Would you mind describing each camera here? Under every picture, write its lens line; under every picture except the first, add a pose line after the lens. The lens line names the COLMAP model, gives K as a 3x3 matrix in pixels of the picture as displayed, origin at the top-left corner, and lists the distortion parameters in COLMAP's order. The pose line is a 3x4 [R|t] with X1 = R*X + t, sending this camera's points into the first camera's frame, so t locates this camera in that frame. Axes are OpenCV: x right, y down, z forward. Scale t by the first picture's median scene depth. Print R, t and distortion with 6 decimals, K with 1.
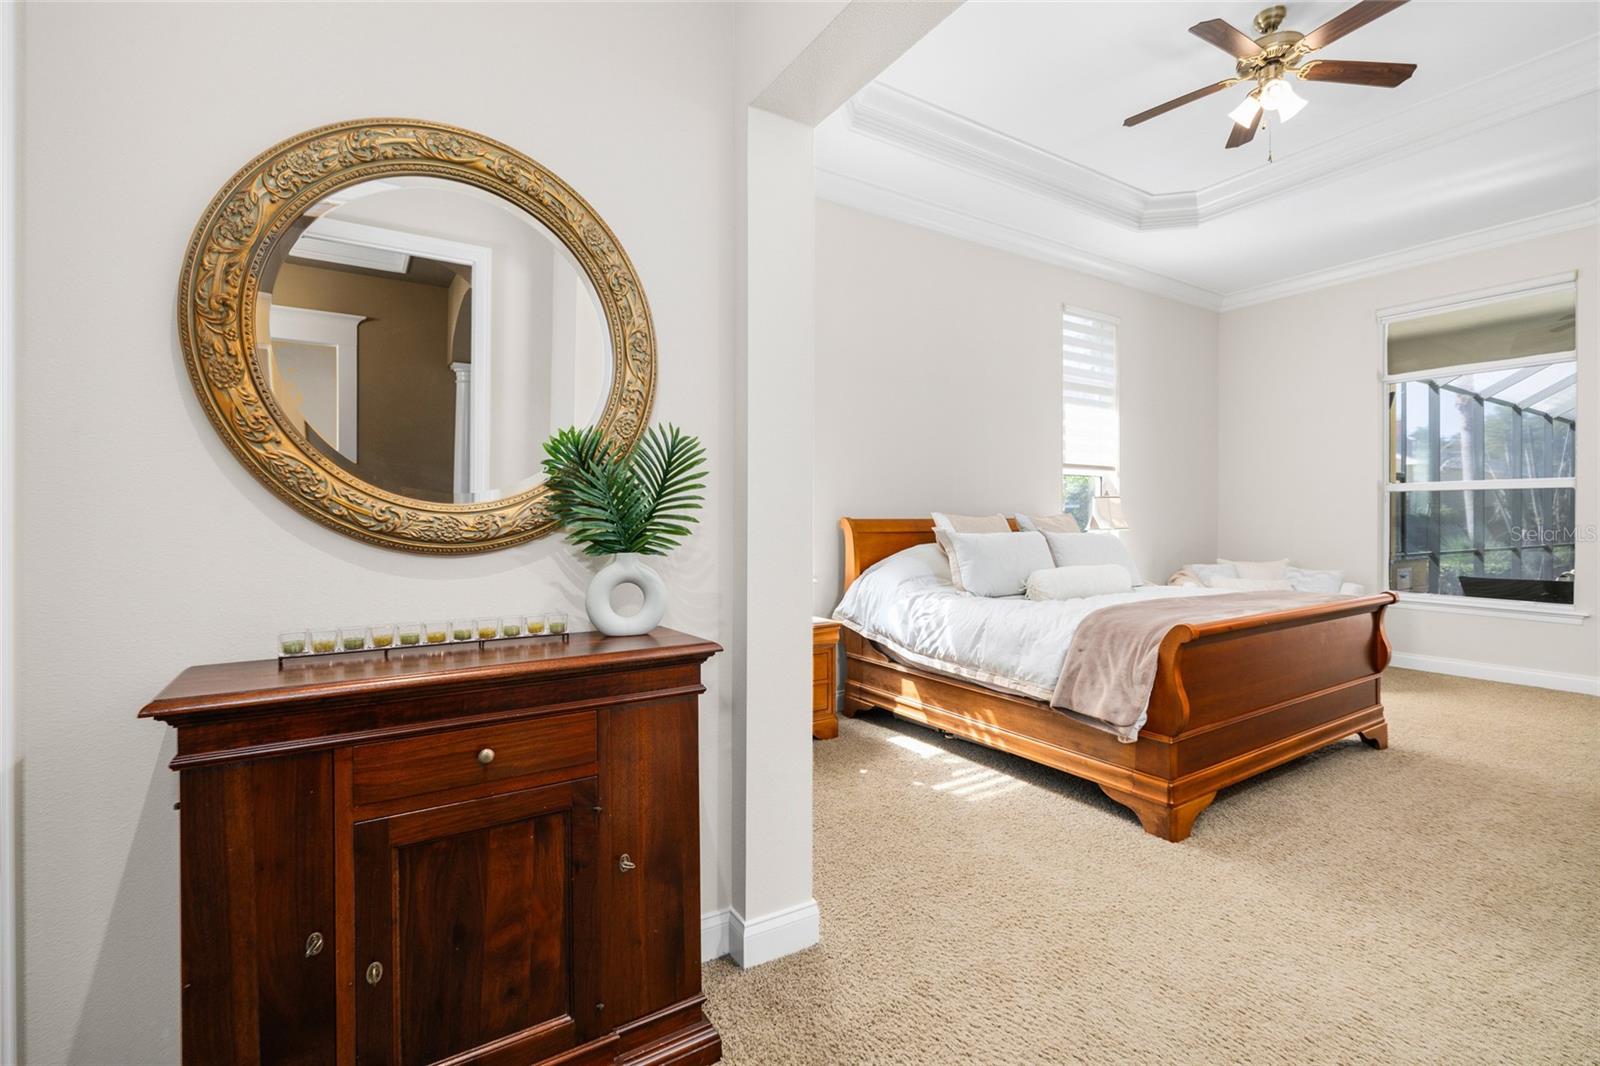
lens RADIAL K [[718.9, 0, 797.0], [0, 718.9, 518.4], [0, 0, 1]] dist [-0.012942, 0.005020]
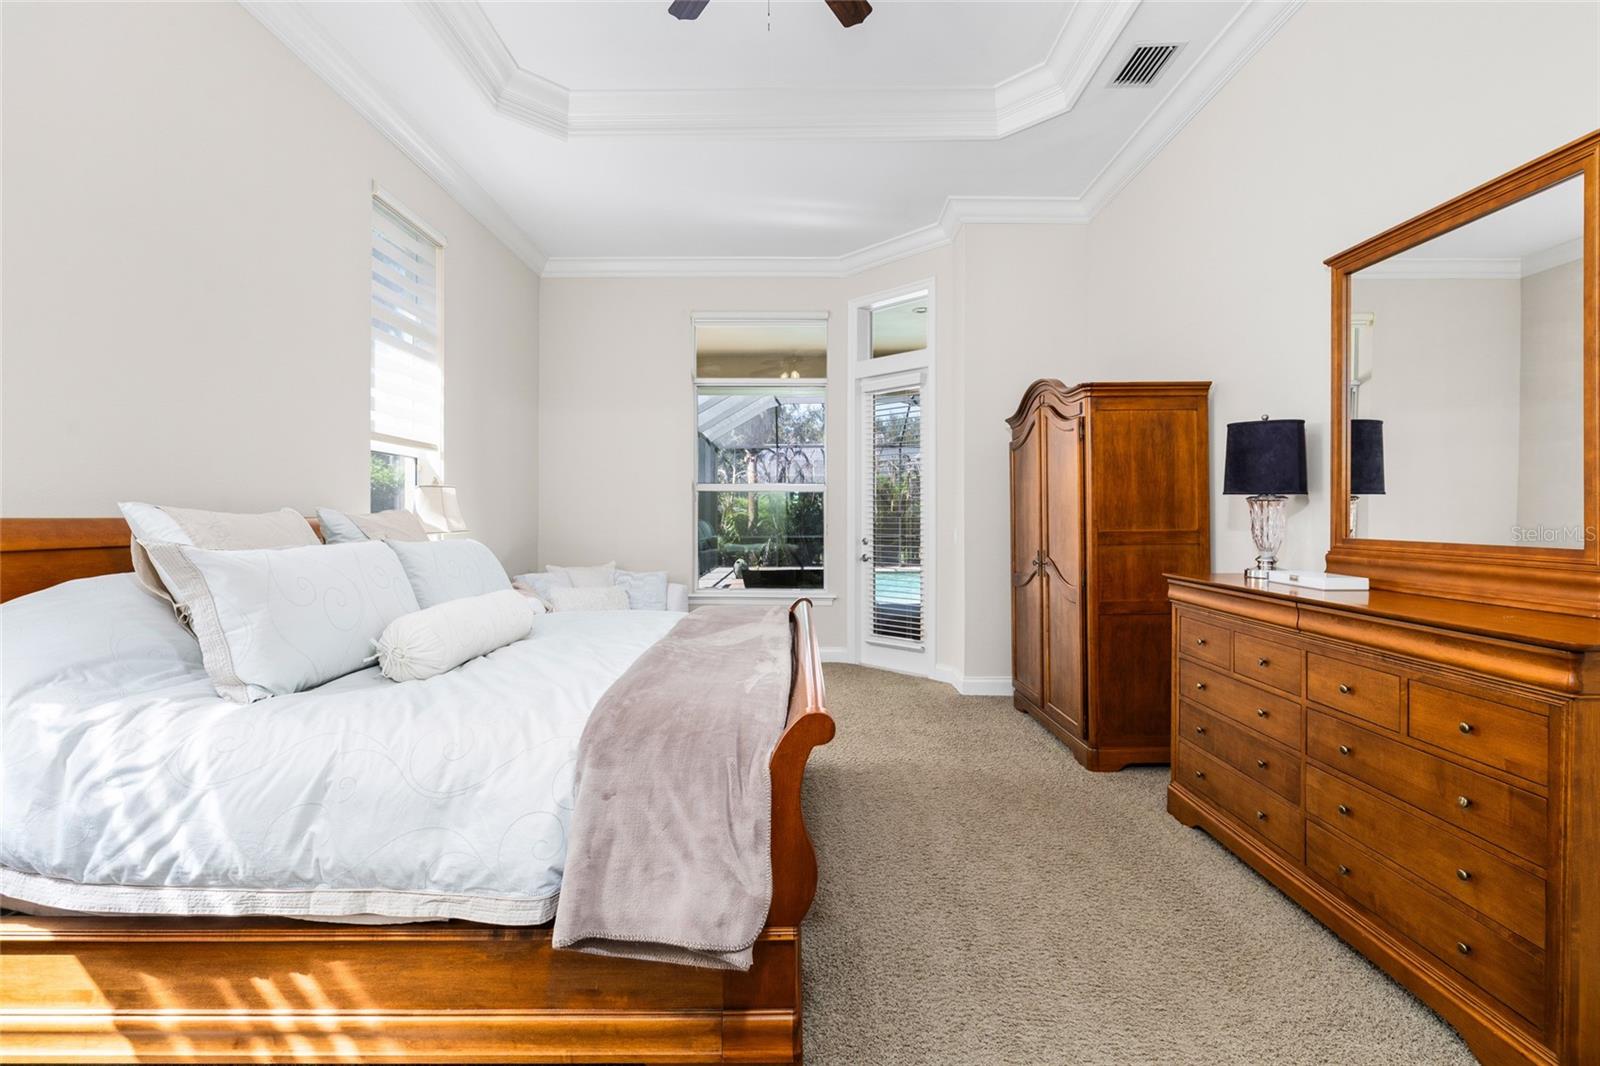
lens RADIAL K [[718.9, 0, 797.0], [0, 718.9, 518.4], [0, 0, 1]] dist [-0.012942, 0.005020]
pose [[0.535027, -0.000856, 0.844834, 0.053955], [0.001111, 0.999999, 0.000310, 0.001683], [-0.844834, 0.000773, 0.535028, 0.523368]]
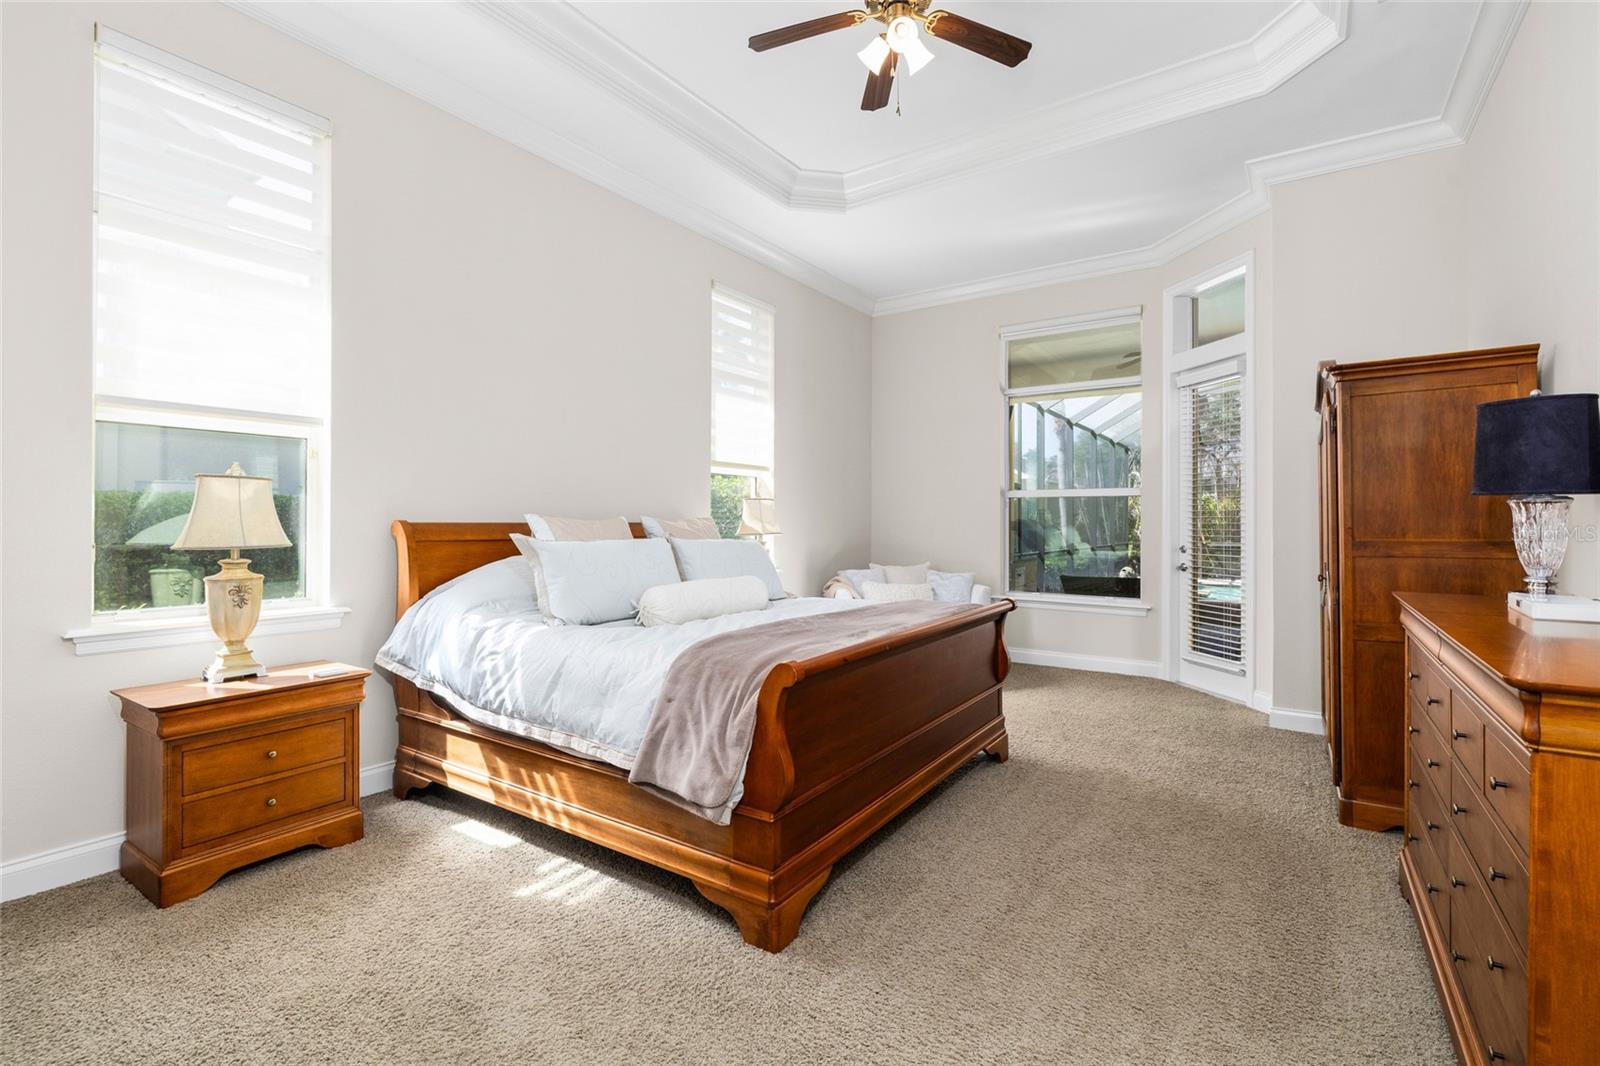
lens RADIAL K [[718.9, 0, 797.0], [0, 718.9, 518.4], [0, 0, 1]] dist [-0.012942, 0.005020]
pose [[0.919572, 0.003478, 0.392906, 0.182764], [-0.001008, 0.999978, -0.006493, 0.001133], [-0.392920, 0.005575, 0.919556, 0.217733]]
